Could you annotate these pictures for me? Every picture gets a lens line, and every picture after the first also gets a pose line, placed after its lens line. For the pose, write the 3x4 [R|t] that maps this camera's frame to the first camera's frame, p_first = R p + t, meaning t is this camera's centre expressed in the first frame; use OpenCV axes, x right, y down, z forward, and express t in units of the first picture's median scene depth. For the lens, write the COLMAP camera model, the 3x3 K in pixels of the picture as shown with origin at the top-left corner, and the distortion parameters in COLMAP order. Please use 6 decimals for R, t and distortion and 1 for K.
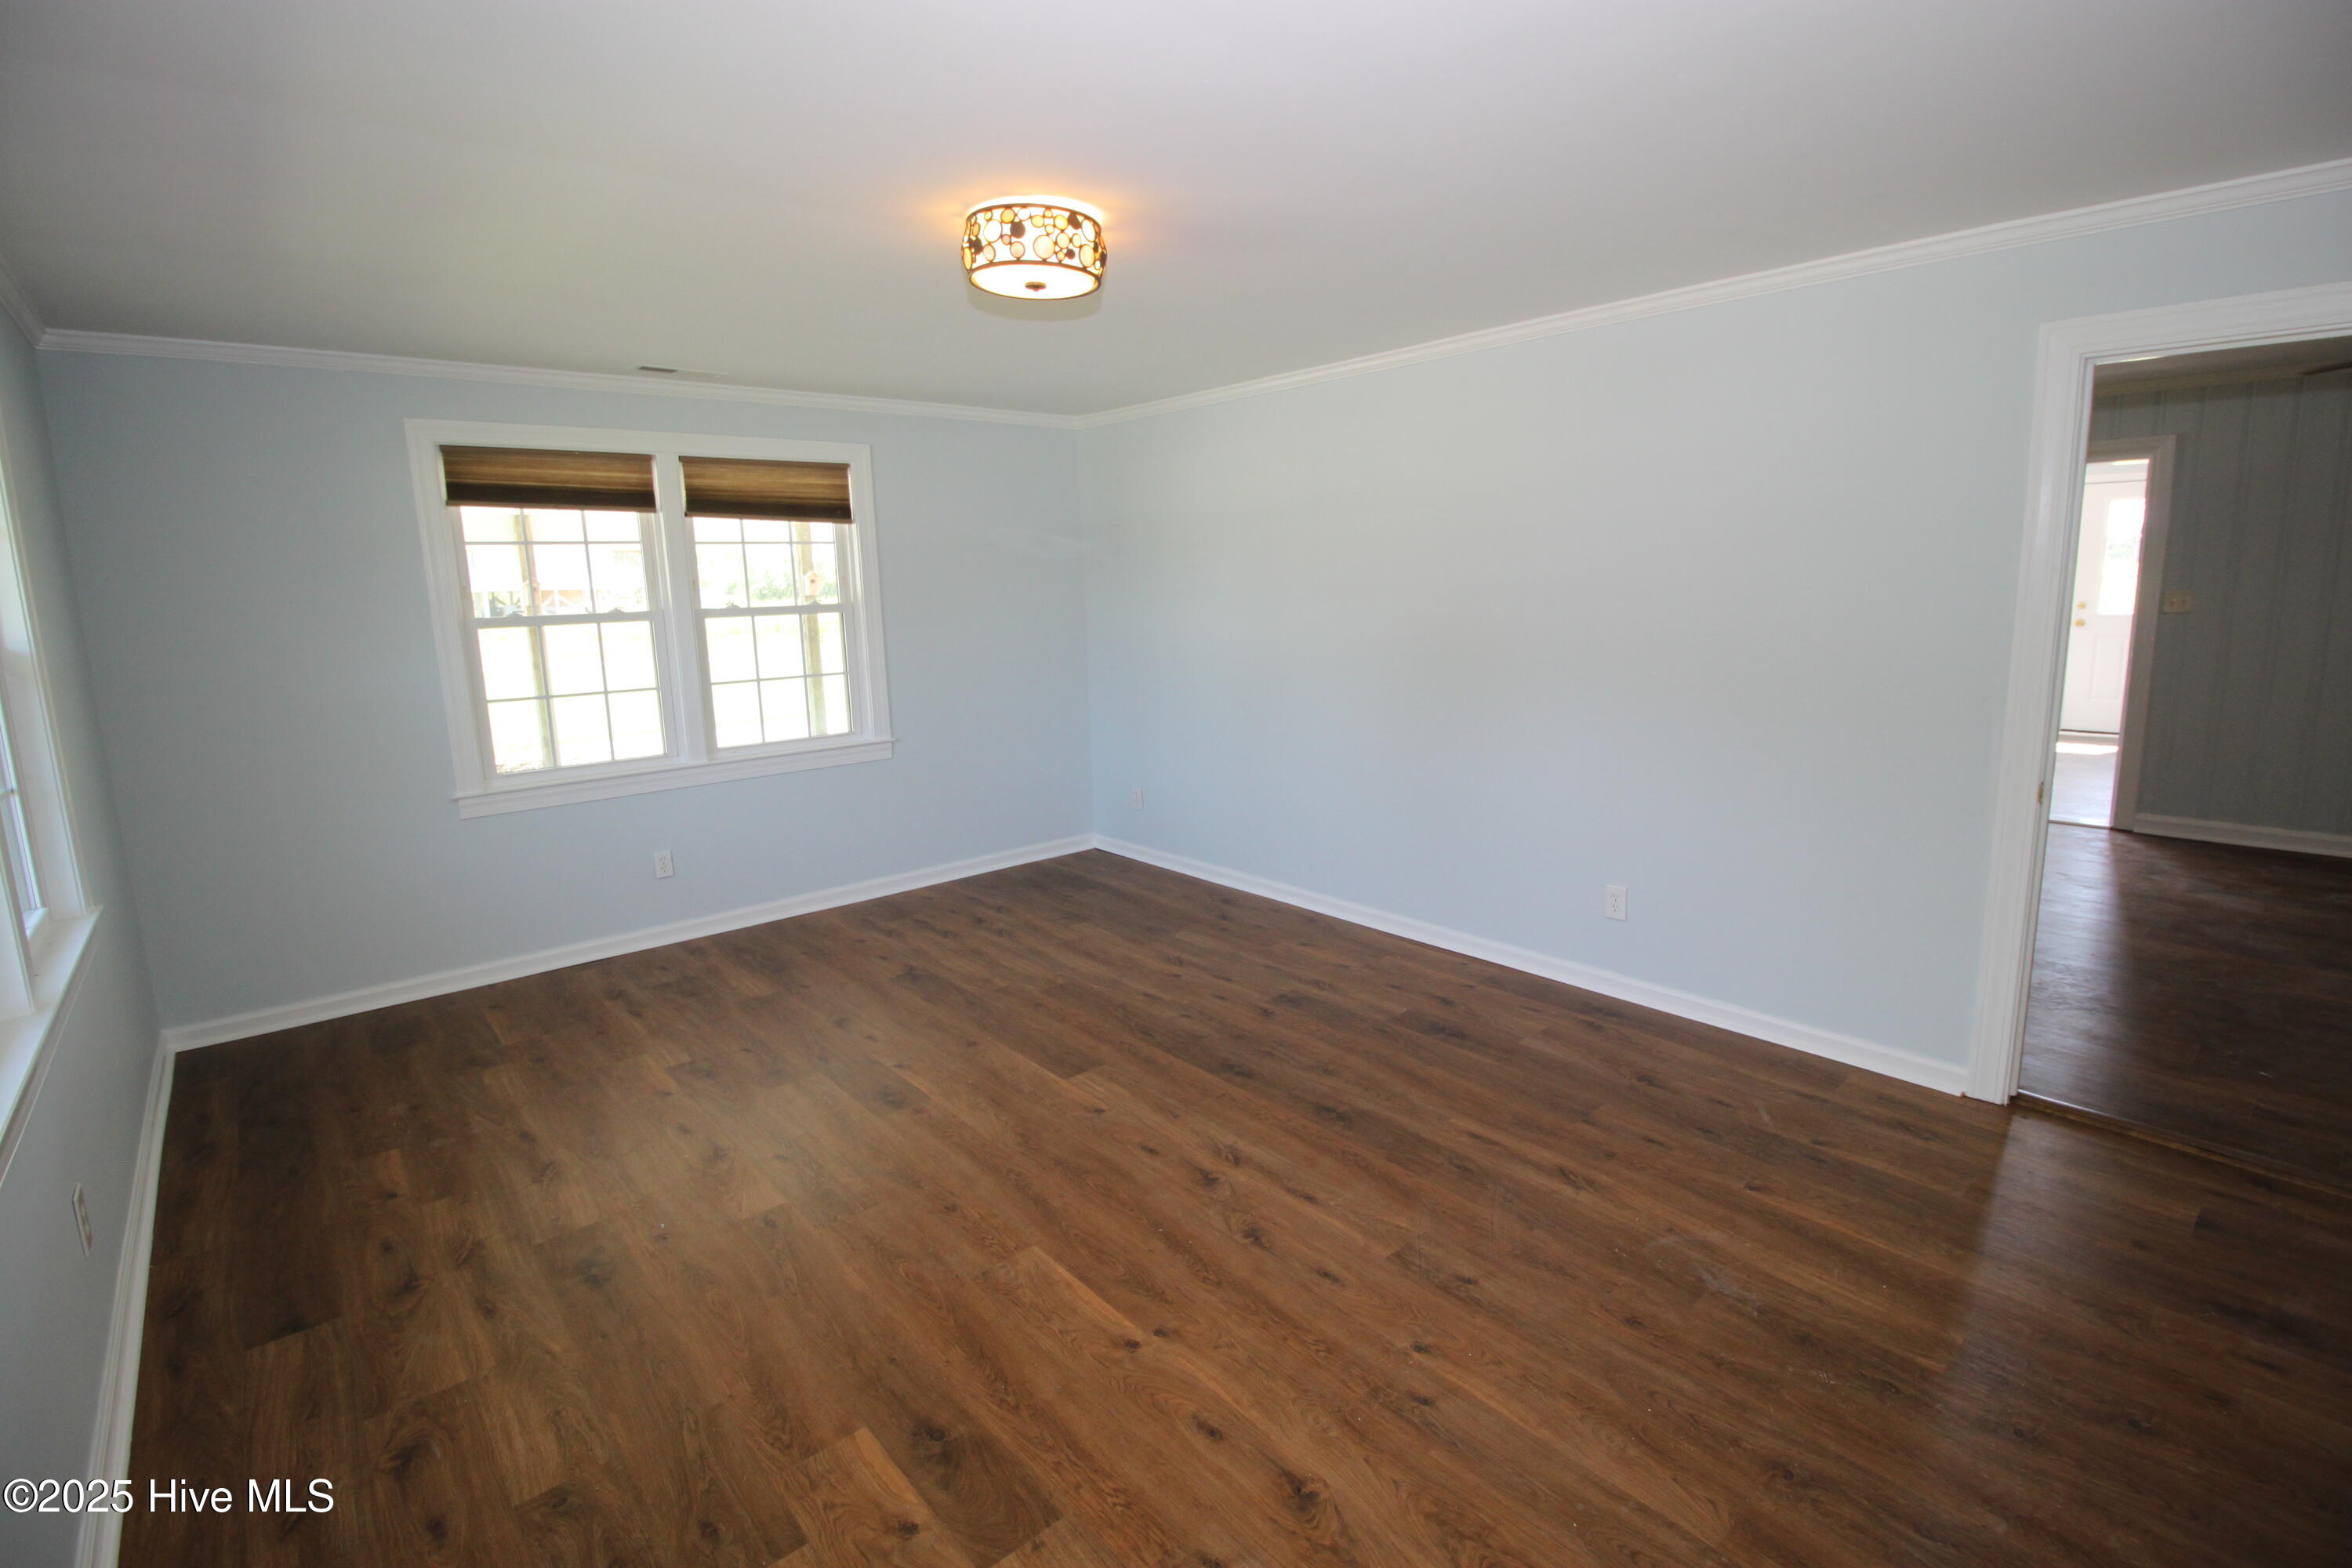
lens RADIAL K [[1085.5, 0, 1186.8], [0, 1085.5, 763.8], [0, 0, 1]] dist [0.001981, -0.015239]
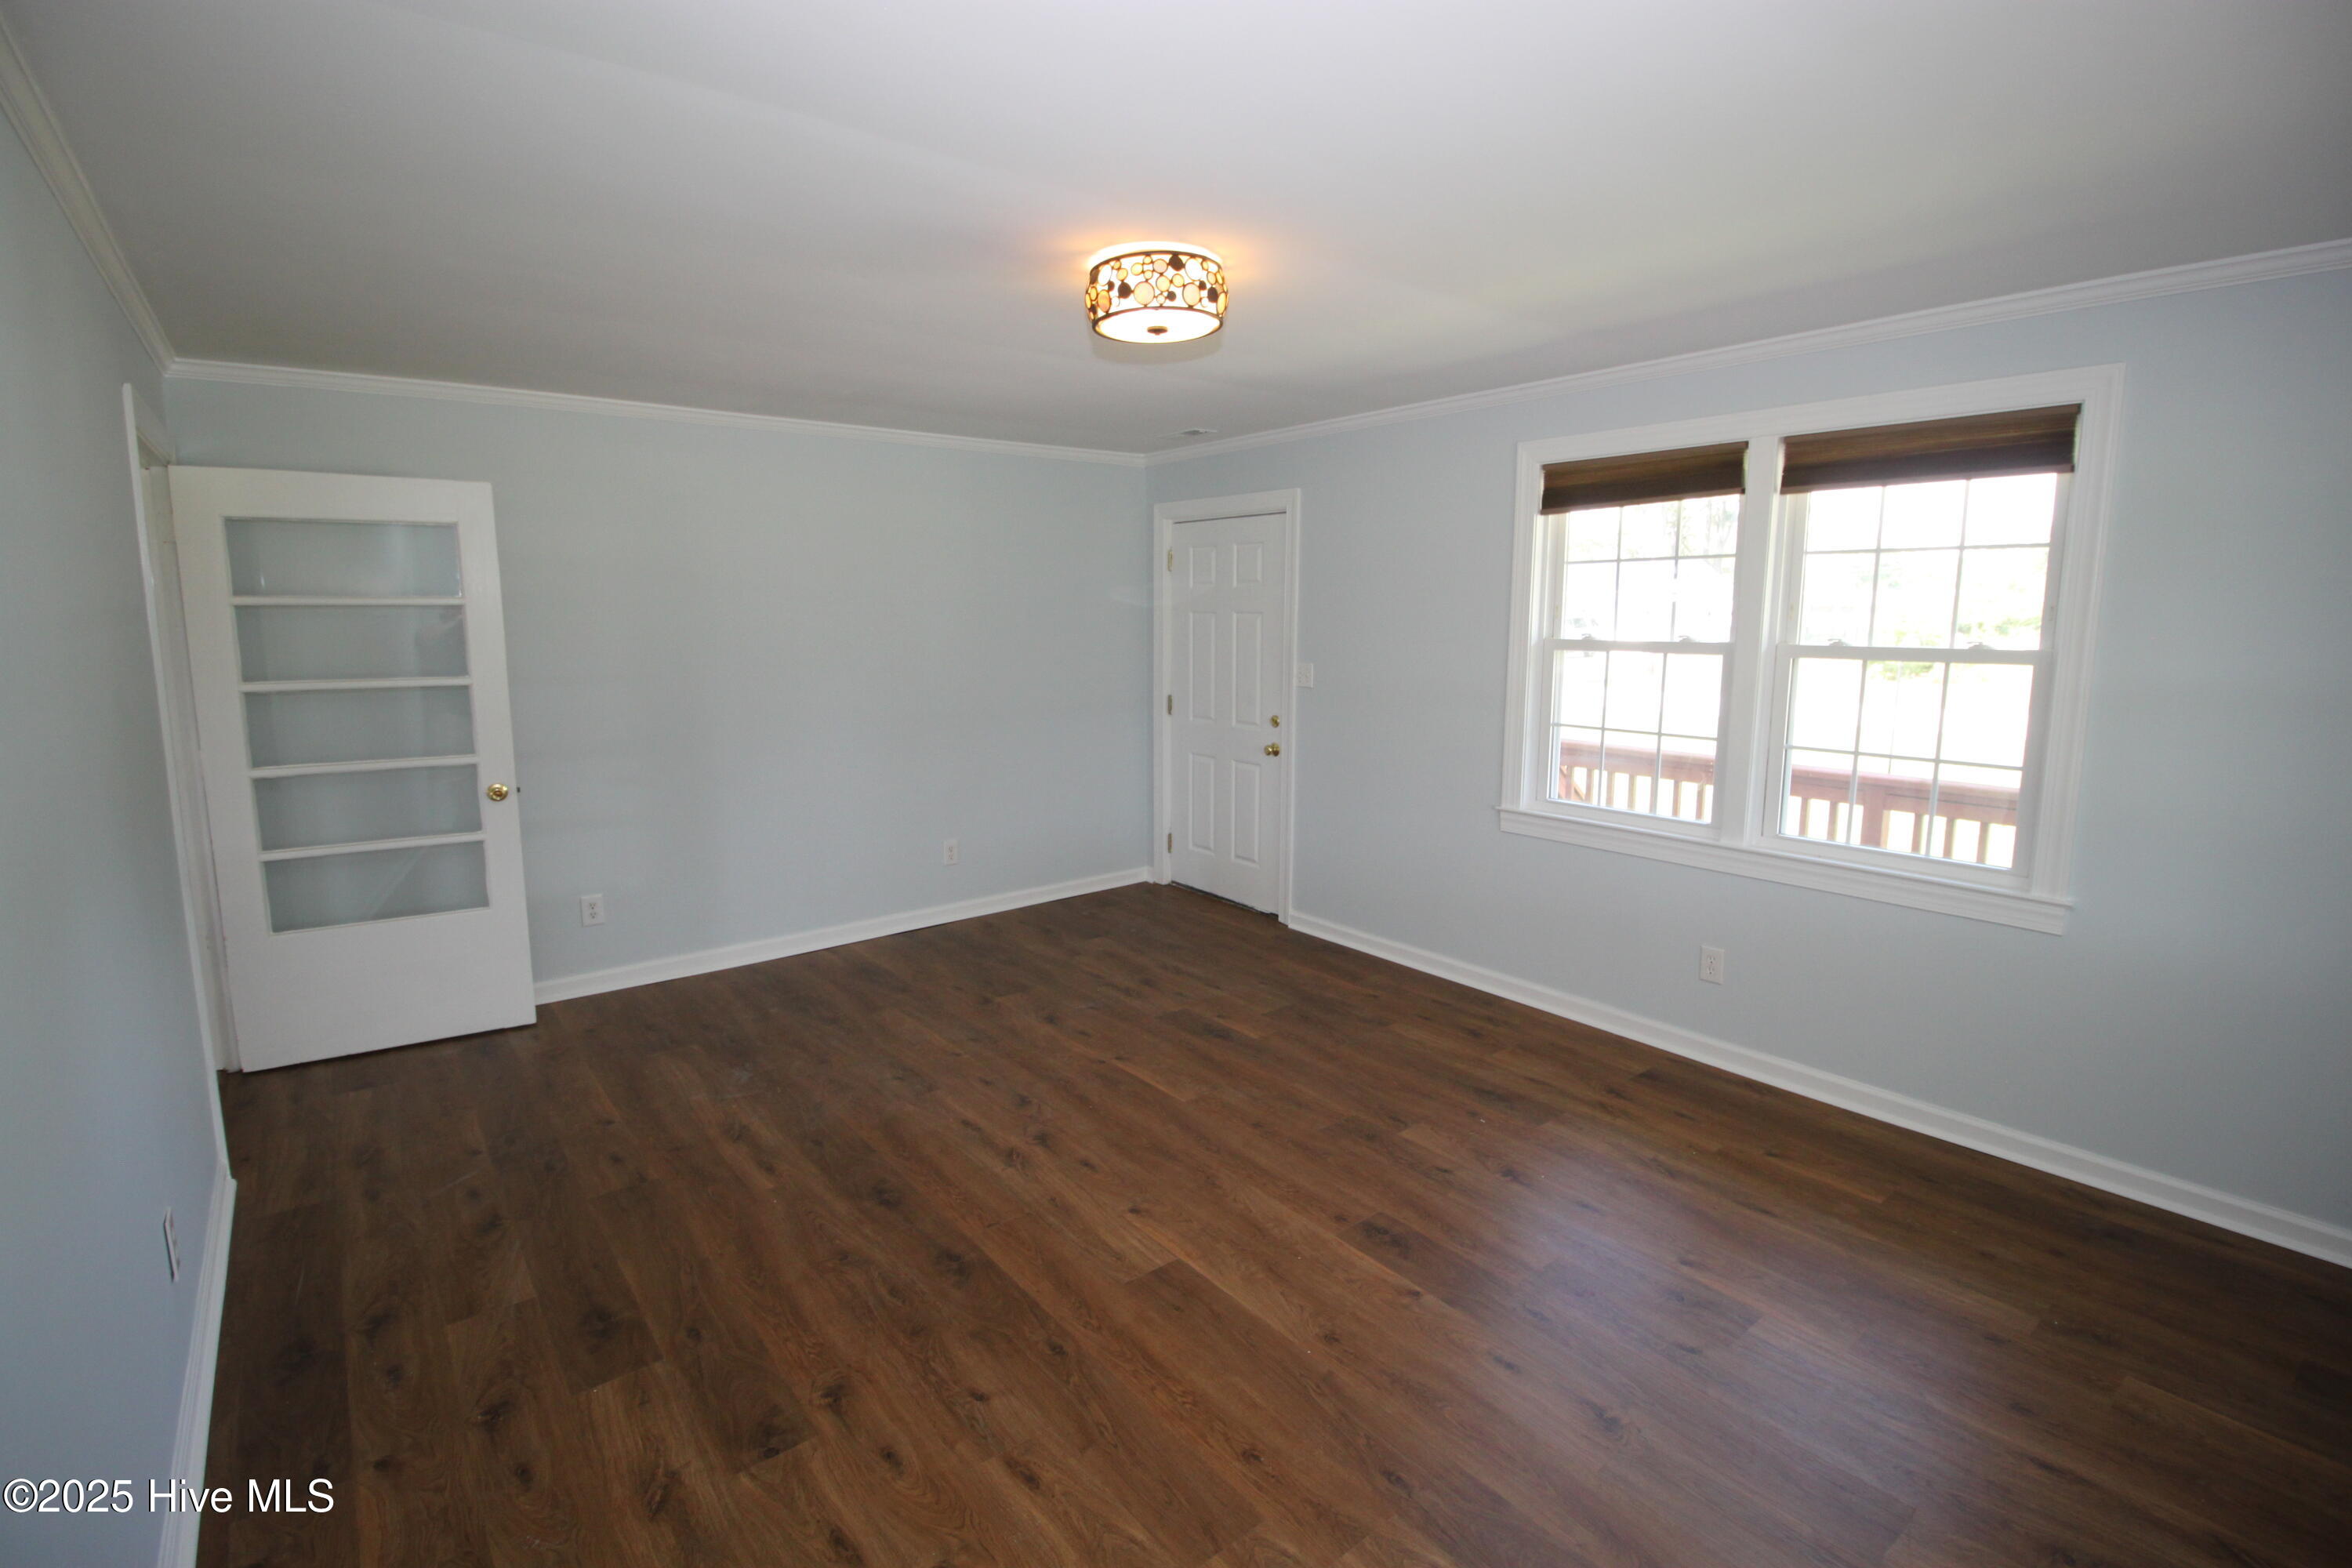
lens RADIAL K [[1085.5, 0, 1186.8], [0, 1085.5, 763.8], [0, 0, 1]] dist [0.001981, -0.015239]
pose [[-0.998806, 0.019057, 0.044979, -0.184874], [0.031796, 0.952633, 0.302454, -0.326973], [-0.037084, 0.303523, -0.952102, 1.887576]]
